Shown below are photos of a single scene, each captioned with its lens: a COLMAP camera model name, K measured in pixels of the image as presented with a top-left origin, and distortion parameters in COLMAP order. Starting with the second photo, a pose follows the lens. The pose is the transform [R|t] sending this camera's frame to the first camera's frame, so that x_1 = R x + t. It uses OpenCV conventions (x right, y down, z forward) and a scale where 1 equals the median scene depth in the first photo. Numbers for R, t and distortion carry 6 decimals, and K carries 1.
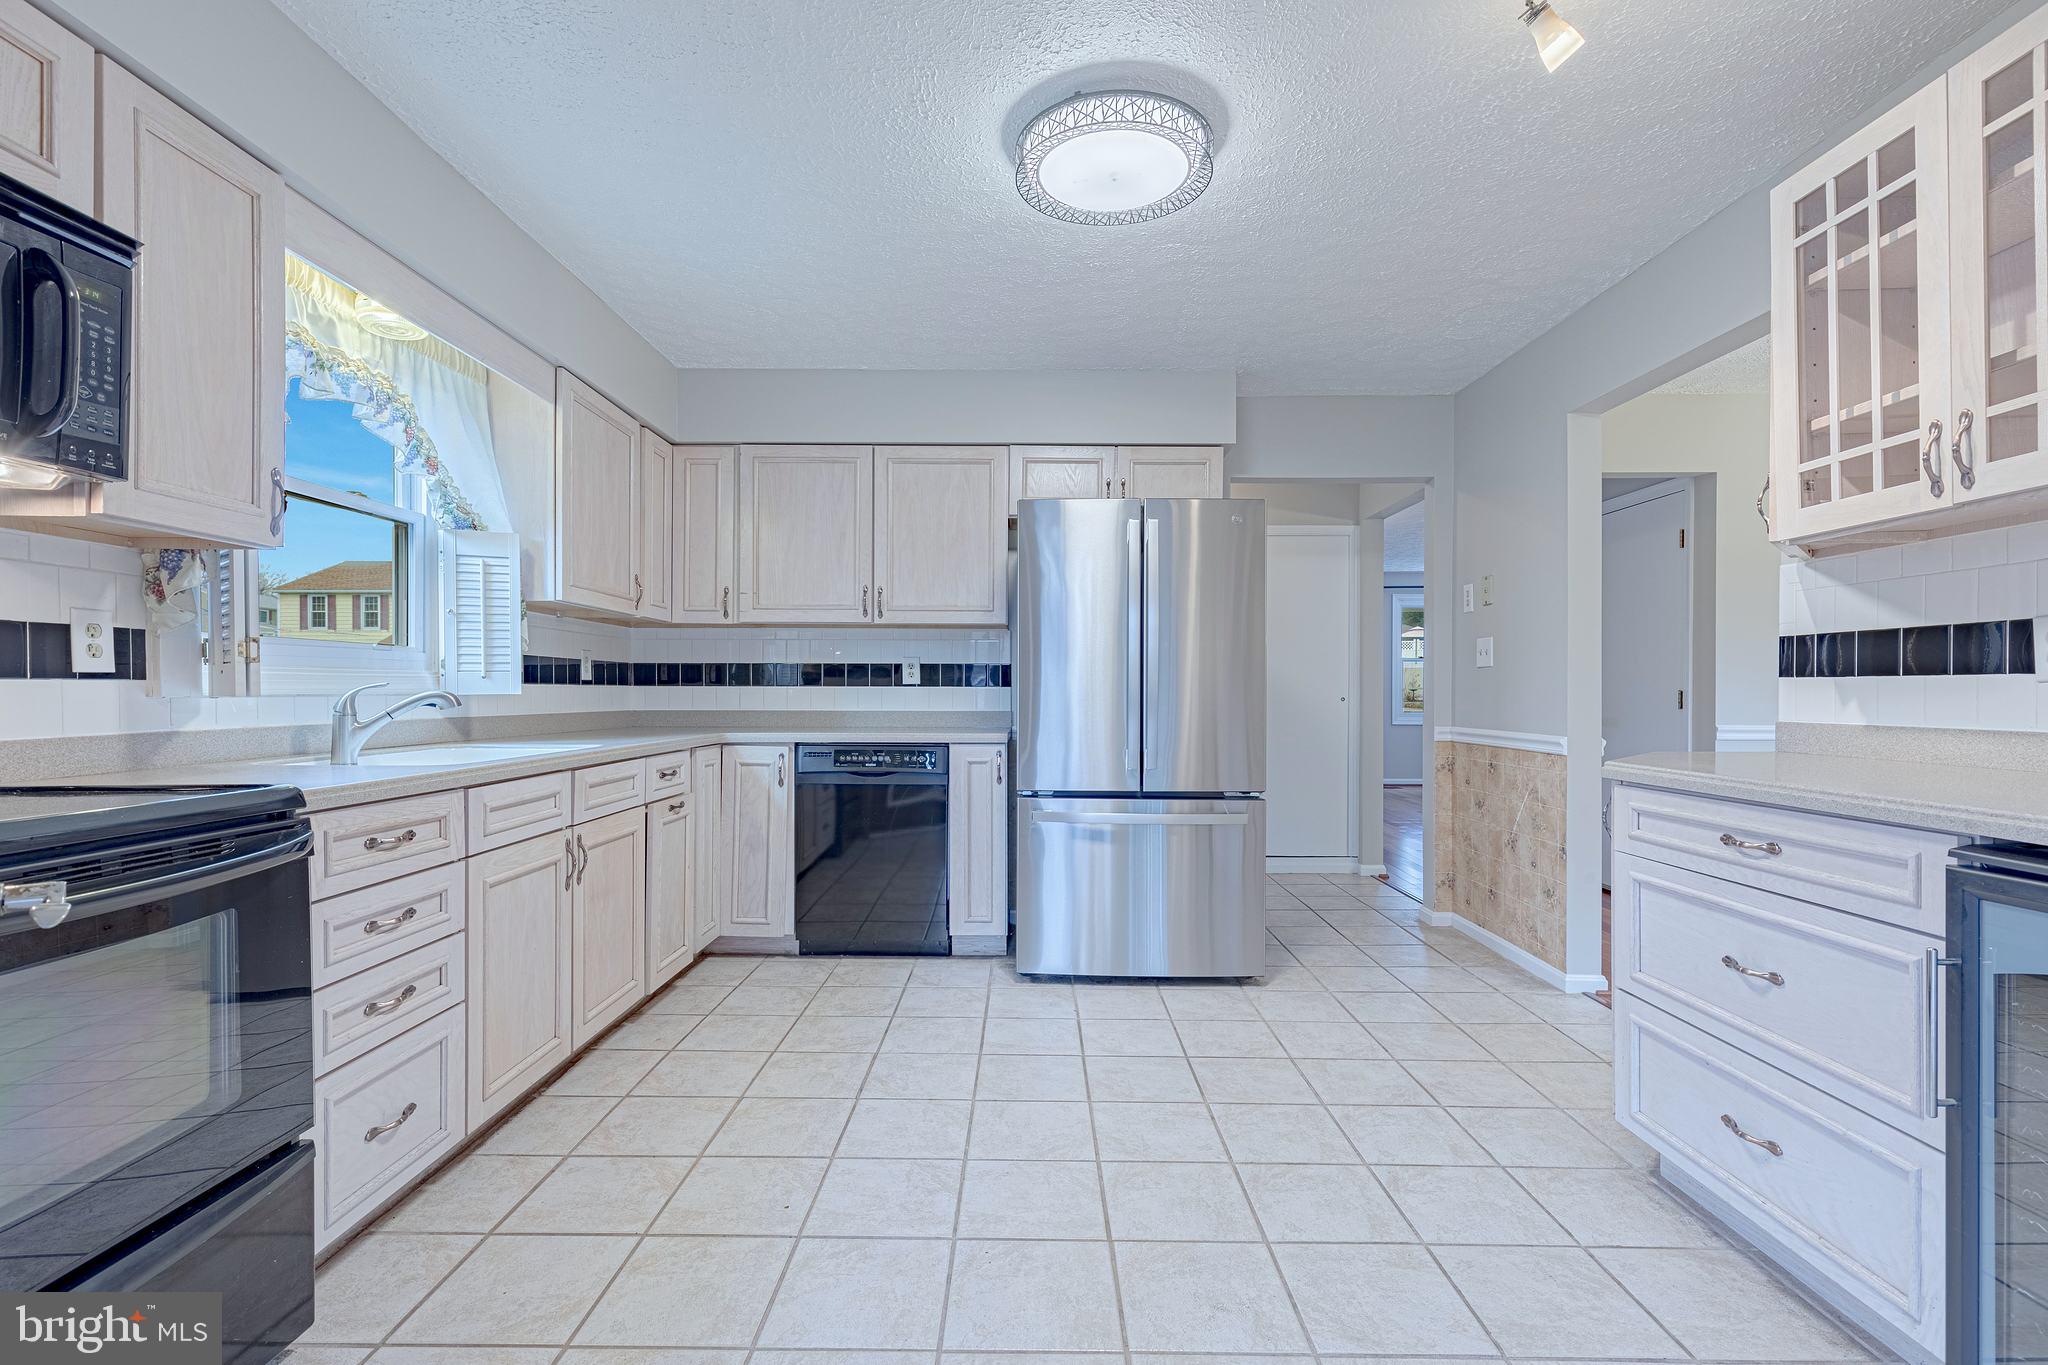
lens RADIAL K [[918.0, 0, 1021.1], [0, 918.0, 690.8], [0, 0, 1]] dist [0.007310, -0.001283]
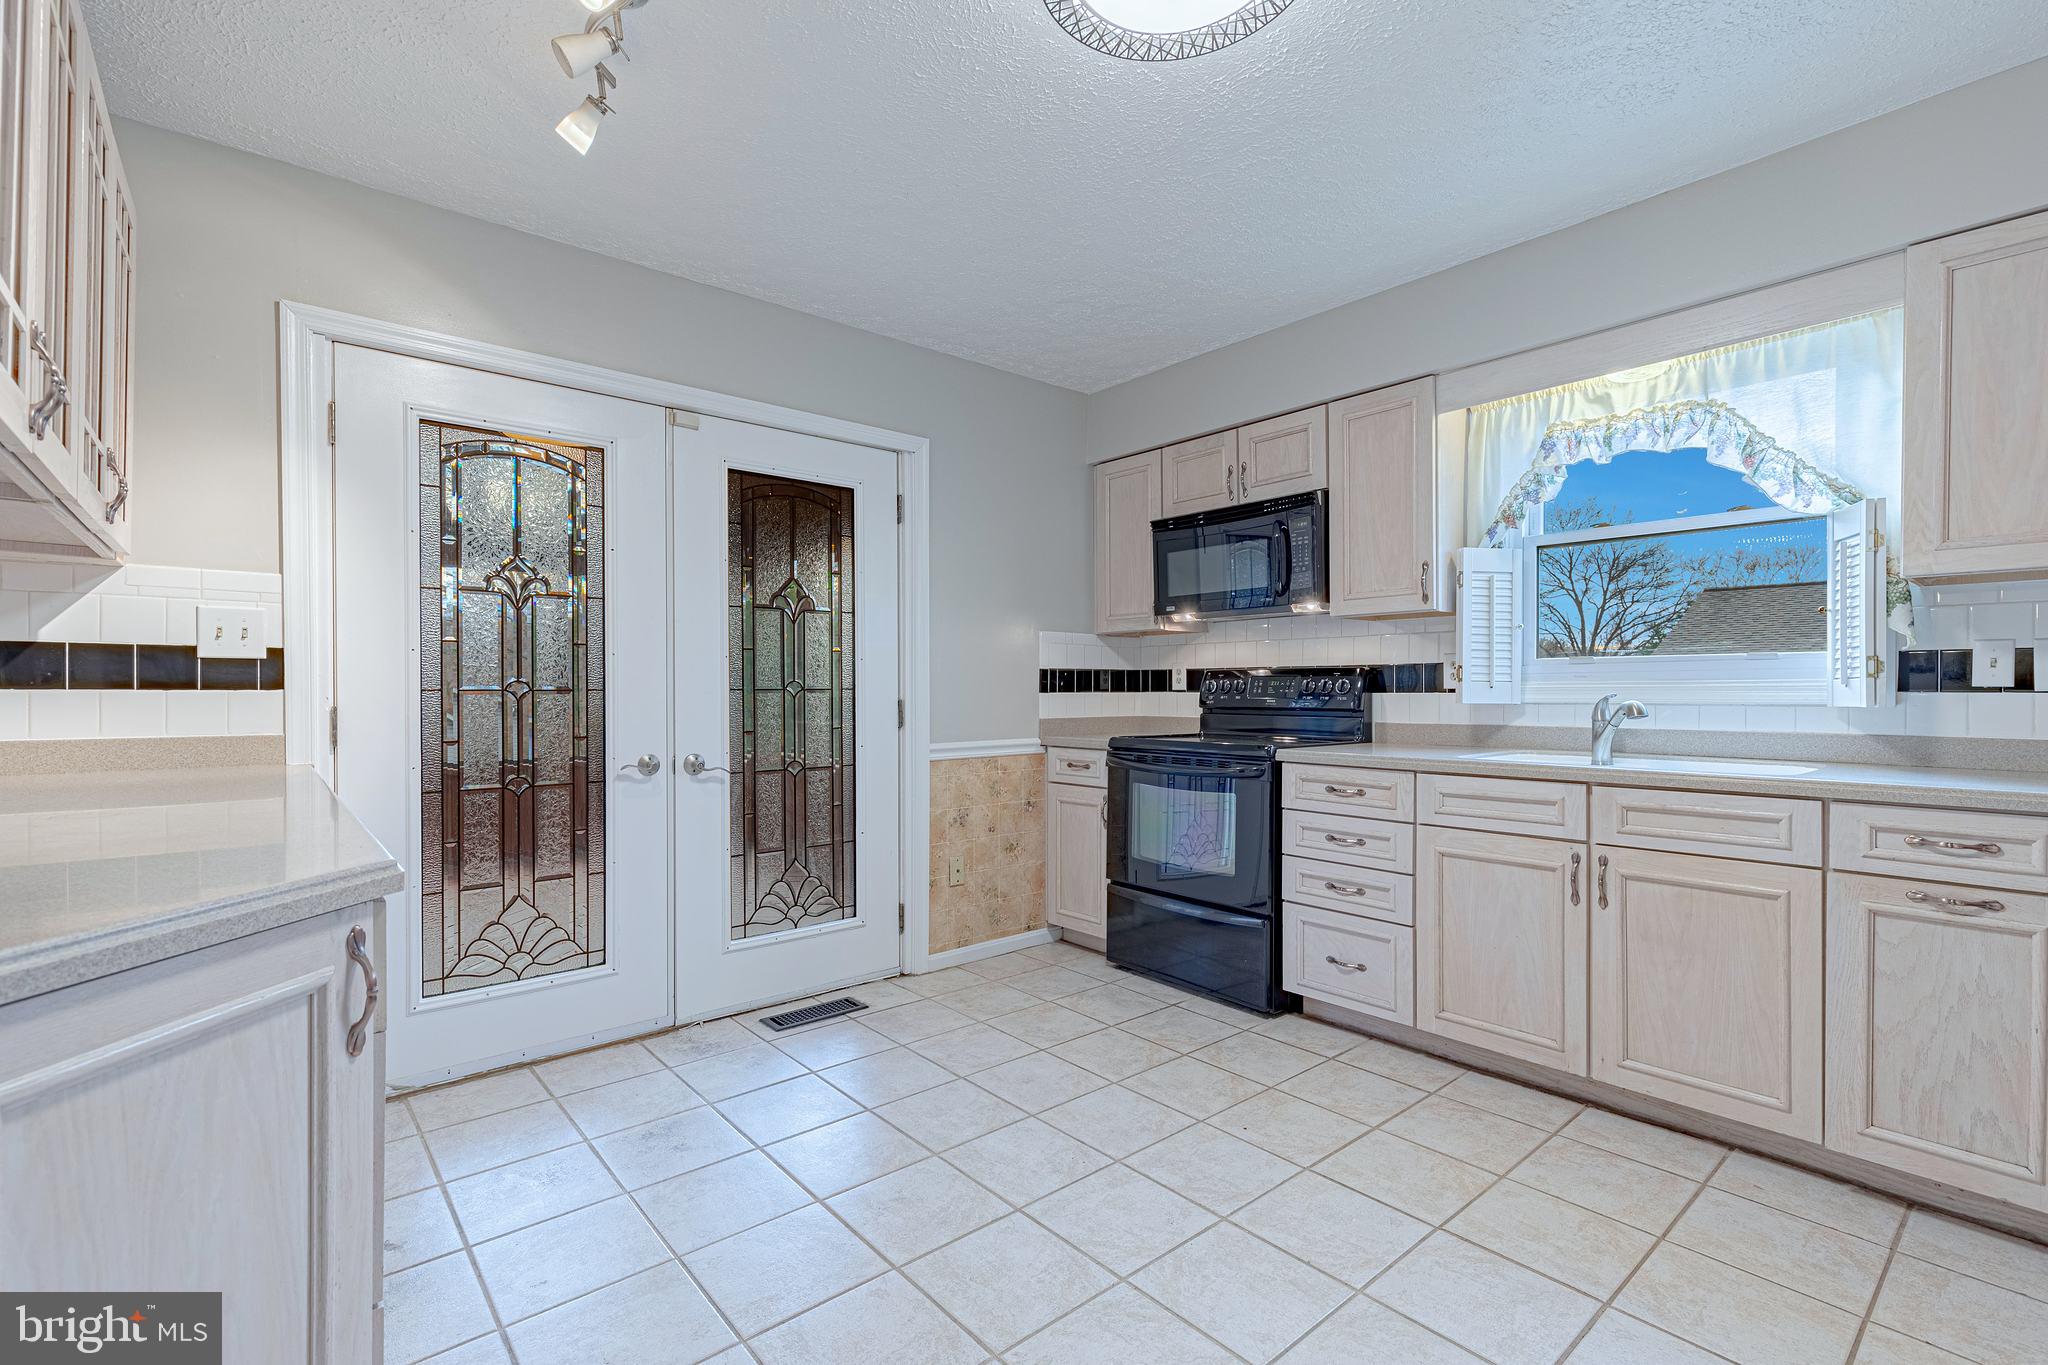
lens RADIAL K [[912.4, 0, 1019.5], [0, 912.4, 688.2], [0, 0, 1]] dist [0.000473, -0.000248]
pose [[-0.756857, -0.001336, -0.653579, 0.499634], [-0.000237, 0.999998, -0.001770, -0.011307], [0.653580, -0.001185, -0.756856, 1.133231]]
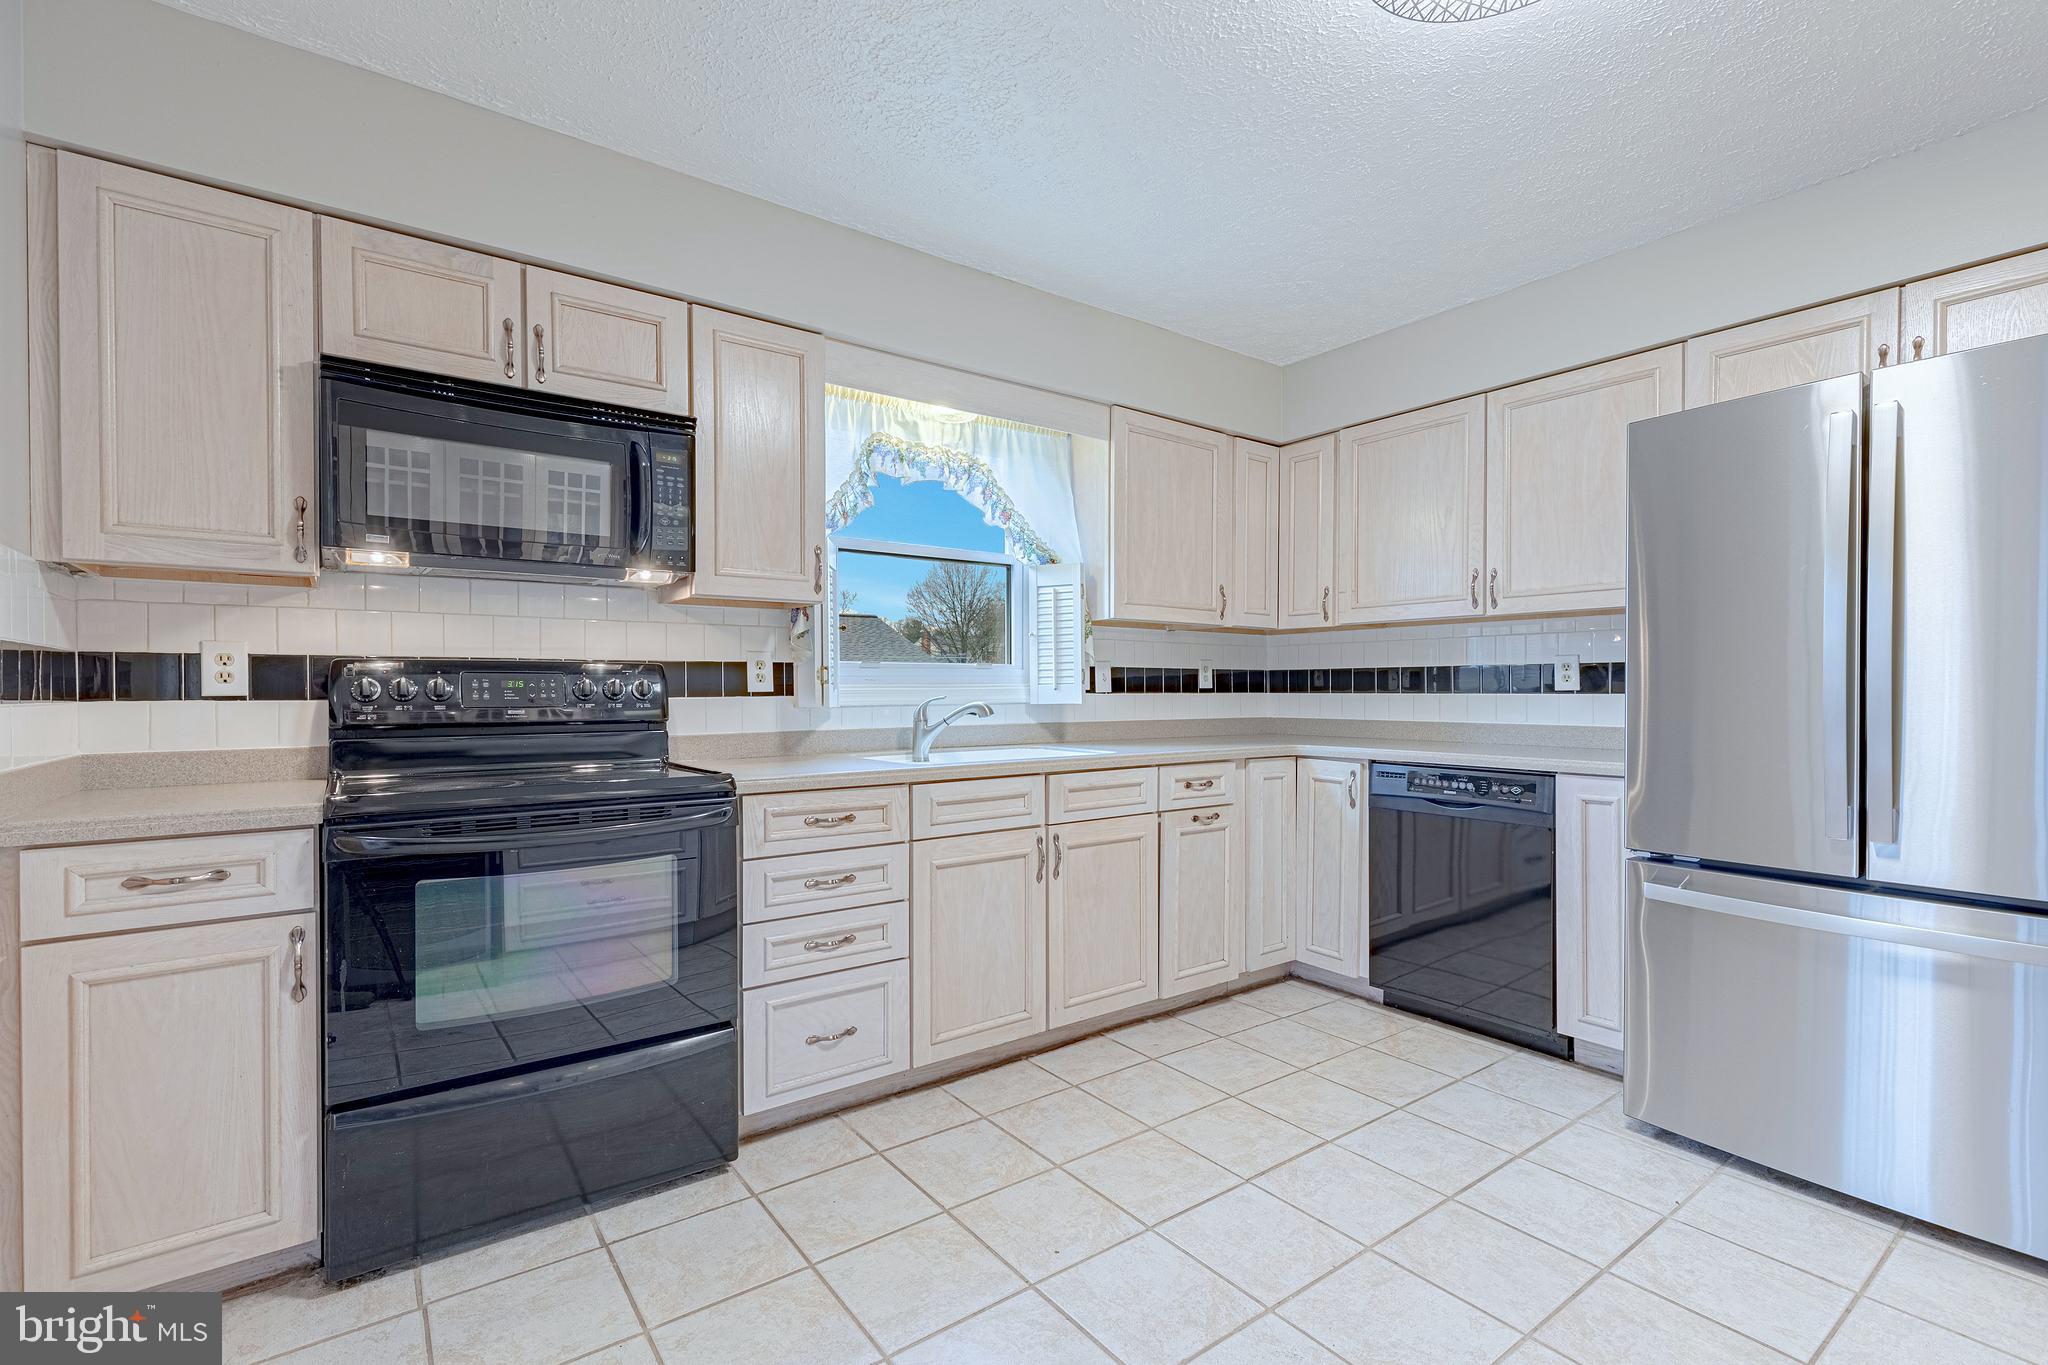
lens RADIAL K [[918.0, 0, 1021.1], [0, 918.0, 690.8], [0, 0, 1]] dist [0.007310, -0.001283]
pose [[0.602107, -0.003018, -0.798409, 0.319476], [0.003800, 0.999992, -0.000914, -0.011788], [0.798406, -0.002484, 0.602114, 0.263913]]
